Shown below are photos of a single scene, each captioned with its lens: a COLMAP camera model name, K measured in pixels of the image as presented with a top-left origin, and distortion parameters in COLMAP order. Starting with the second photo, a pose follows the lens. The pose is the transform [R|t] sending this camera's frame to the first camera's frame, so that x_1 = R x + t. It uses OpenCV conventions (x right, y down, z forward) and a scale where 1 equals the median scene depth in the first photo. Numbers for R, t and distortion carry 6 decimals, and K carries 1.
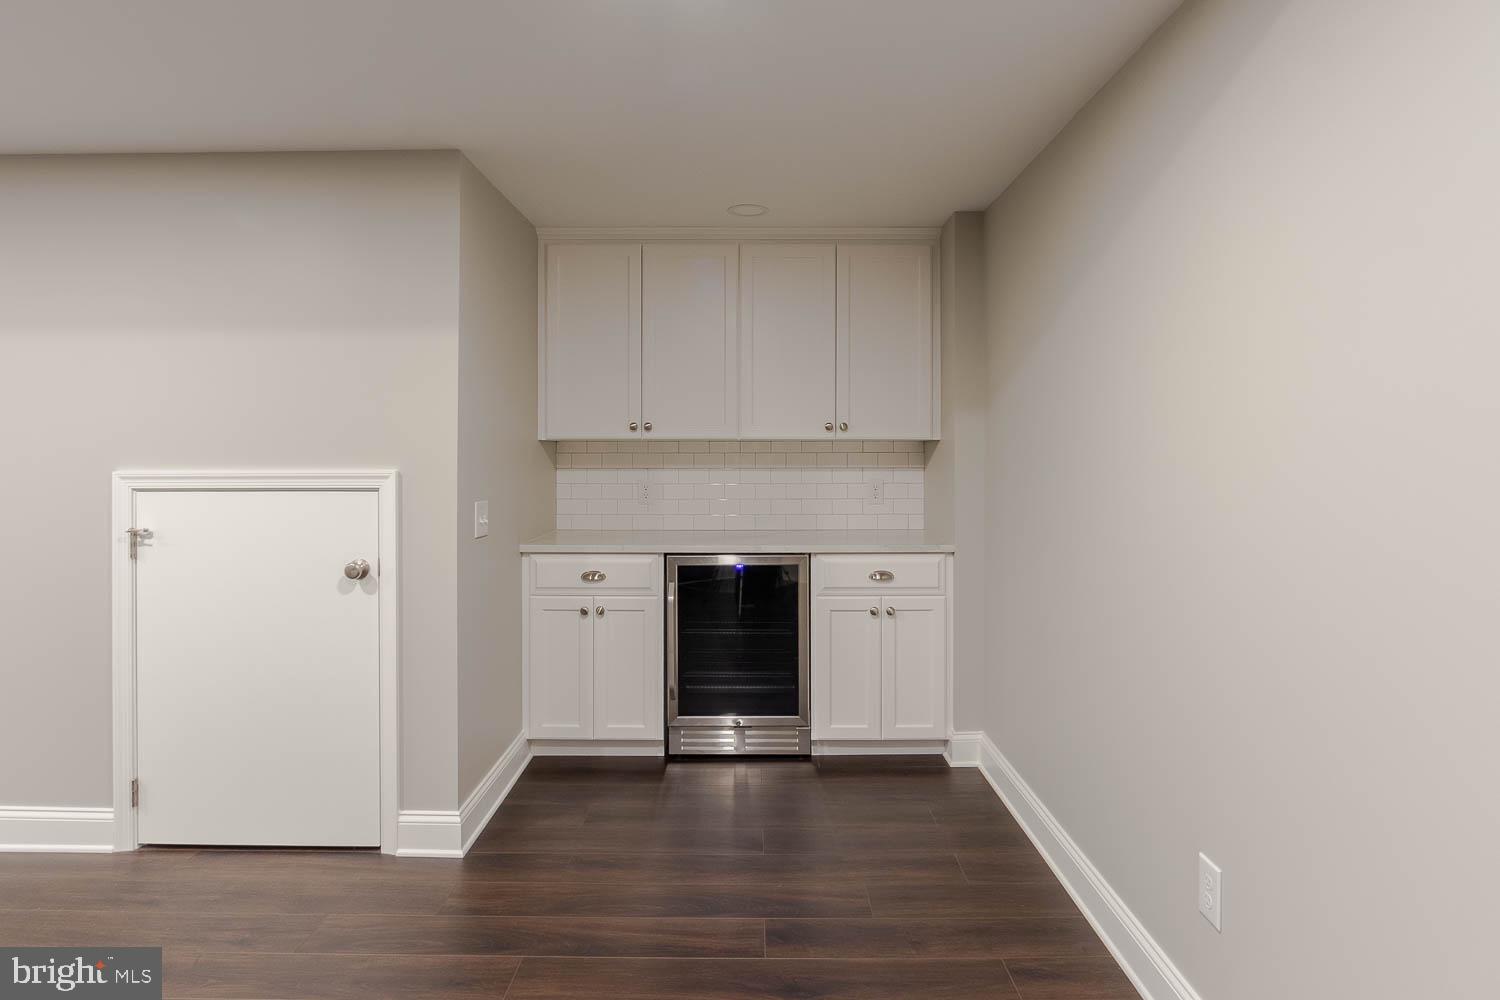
lens RADIAL K [[706.2, 0, 748.9], [0, 706.2, 507.9], [0, 0, 1]] dist [-0.016509, 0.000128]
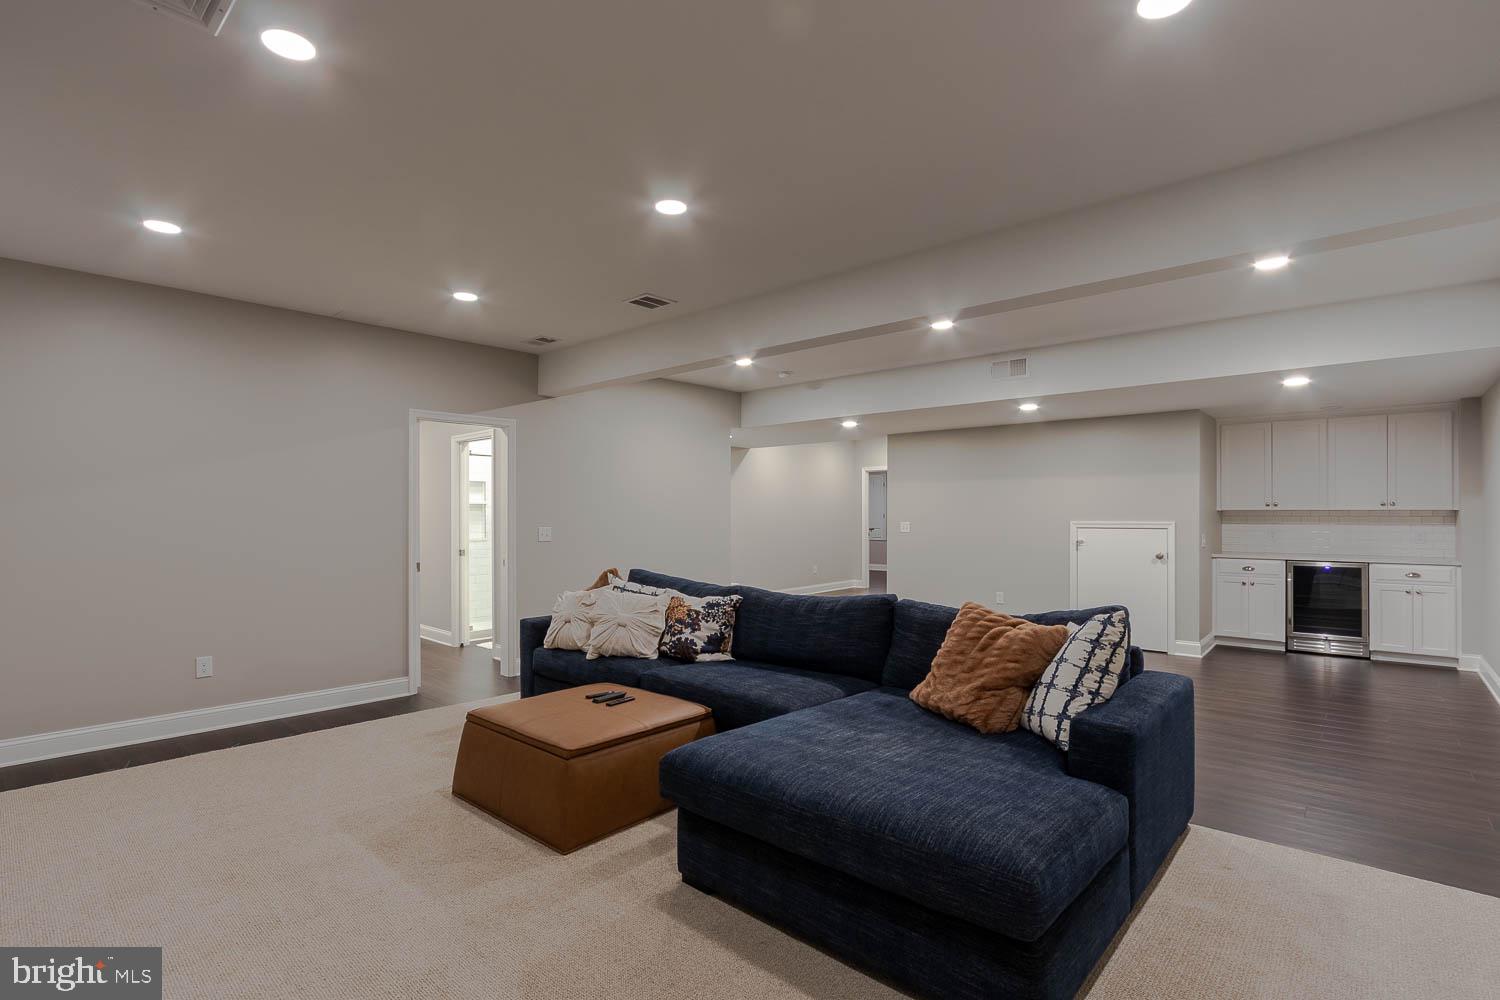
lens RADIAL K [[706.2, 0, 748.9], [0, 706.2, 507.9], [0, 0, 1]] dist [-0.016509, 0.000128]
pose [[0.750013, -0.005625, -0.661399, 0.075361], [-0.053152, 0.996217, -0.068746, 0.144450], [0.659284, 0.086715, 0.746877, -1.862180]]
